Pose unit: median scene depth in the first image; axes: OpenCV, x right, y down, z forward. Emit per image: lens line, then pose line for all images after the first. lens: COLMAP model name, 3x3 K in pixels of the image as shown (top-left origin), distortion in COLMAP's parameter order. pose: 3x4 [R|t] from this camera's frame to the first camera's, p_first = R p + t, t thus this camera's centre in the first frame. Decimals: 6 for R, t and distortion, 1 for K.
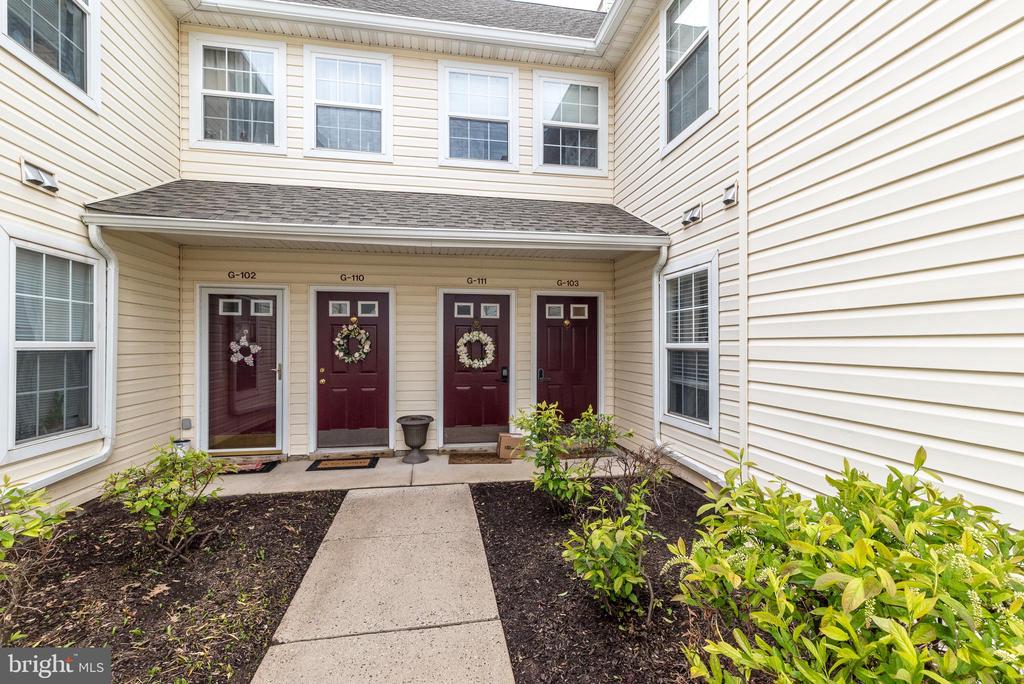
lens RADIAL K [[449.1, 0, 523.5], [0, 449.1, 349.4], [0, 0, 1]] dist [0.002293, 0.000273]
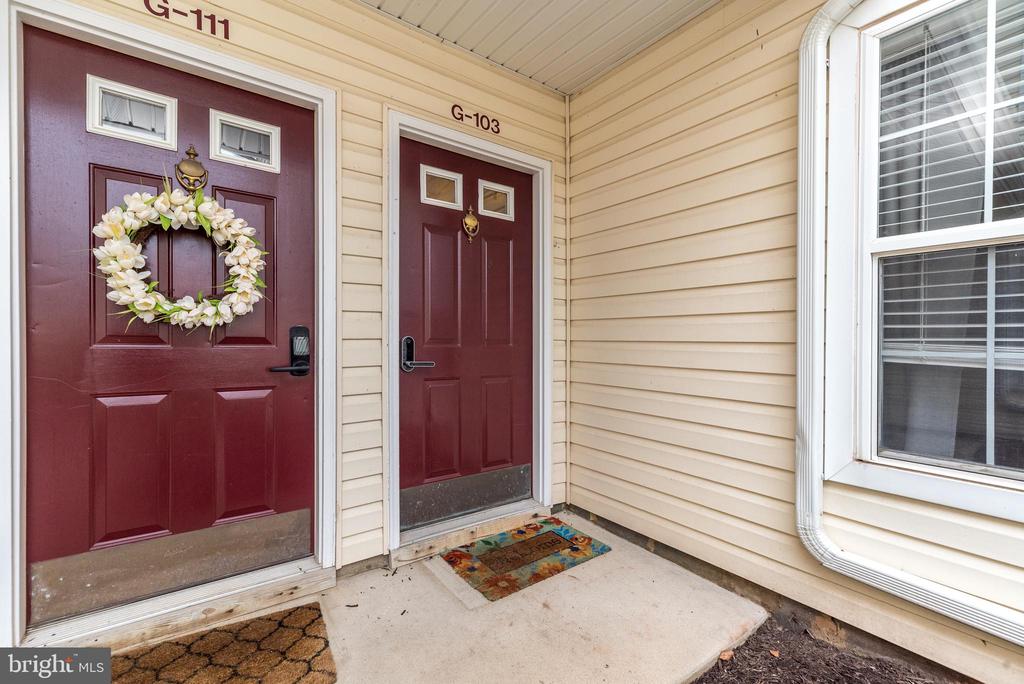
lens RADIAL K [[449.1, 0, 523.5], [0, 449.1, 349.4], [0, 0, 1]] dist [0.002293, 0.000273]
pose [[0.904435, -0.005217, 0.426579, -0.035855], [-0.003703, 0.999792, 0.020079, 0.049375], [-0.426595, -0.019739, 0.904227, 0.655360]]
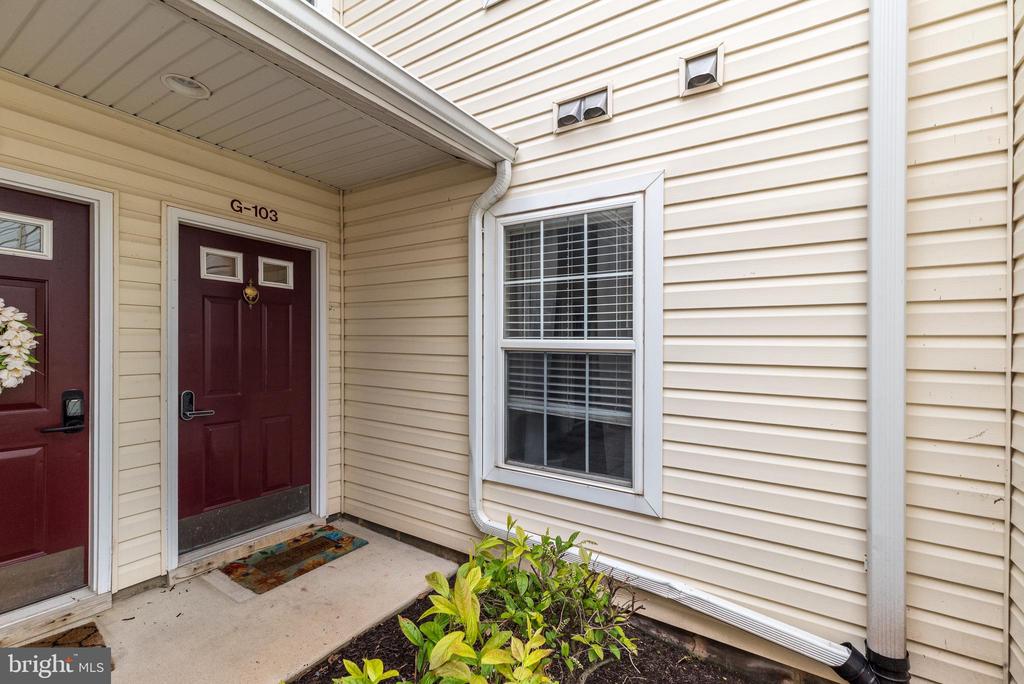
lens RADIAL K [[449.1, 0, 523.5], [0, 449.1, 349.4], [0, 0, 1]] dist [0.002293, 0.000273]
pose [[0.699337, -0.002780, 0.714787, -0.050317], [-0.007729, 0.999905, 0.011450, -0.005698], [-0.714750, -0.013532, 0.699249, 0.470445]]
